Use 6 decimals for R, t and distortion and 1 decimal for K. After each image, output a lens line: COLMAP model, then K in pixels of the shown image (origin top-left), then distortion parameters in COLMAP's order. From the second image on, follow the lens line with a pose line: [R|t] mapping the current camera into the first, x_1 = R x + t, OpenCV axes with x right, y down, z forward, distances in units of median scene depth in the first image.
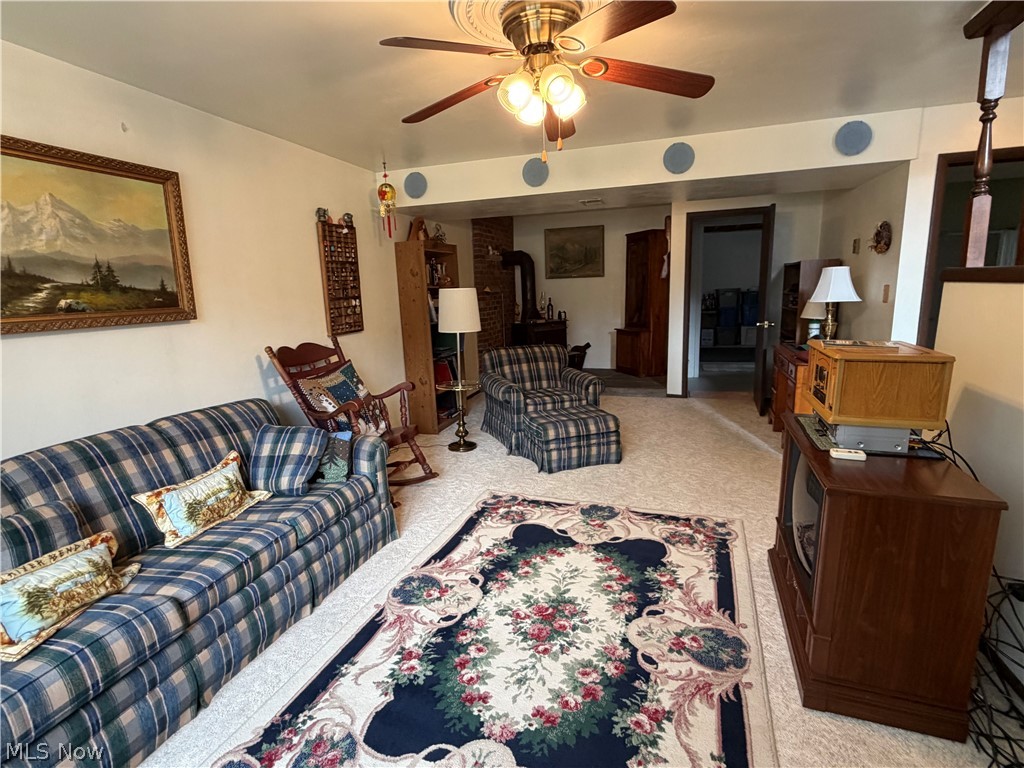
lens RADIAL K [[503.1, 0, 508.7], [0, 503.1, 381.7], [0, 0, 1]] dist [0.000452, 0.000085]
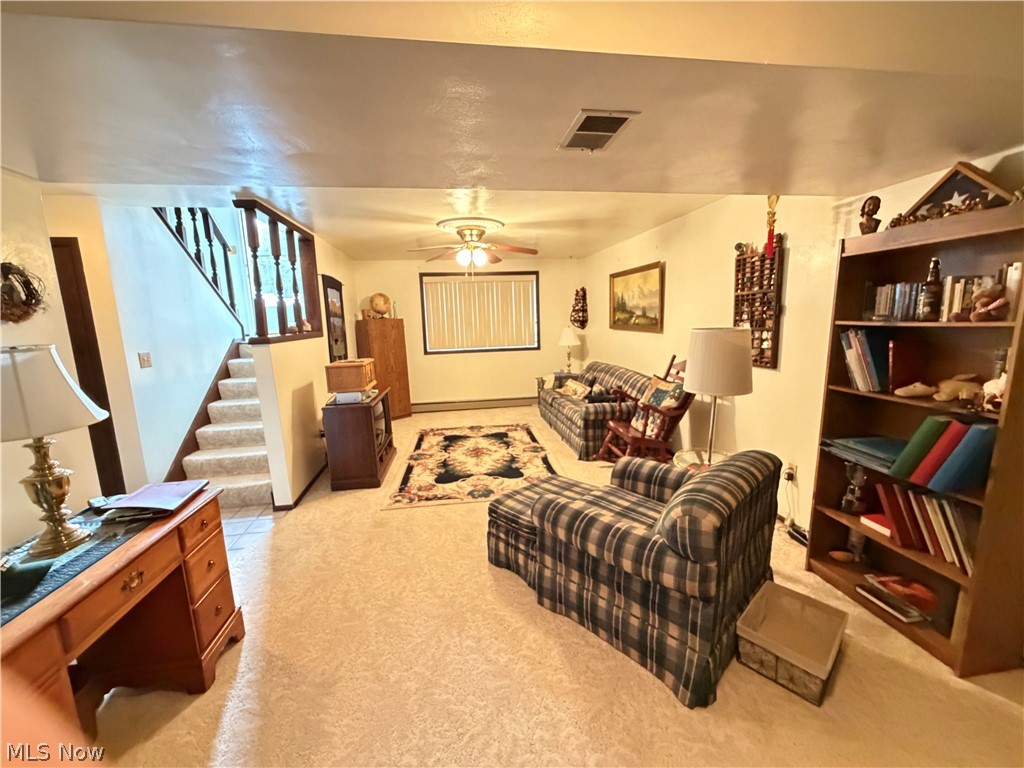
lens RADIAL K [[409.2, 0, 512.0], [0, 409.2, 386.5], [0, 0, 1]] dist [-0.000011, -0.000008]
pose [[-0.887332, 0.135205, -0.440865, 0.652618], [-0.029341, 0.937559, 0.346587, -0.477883], [0.460197, 0.320473, -0.827959, 2.182091]]
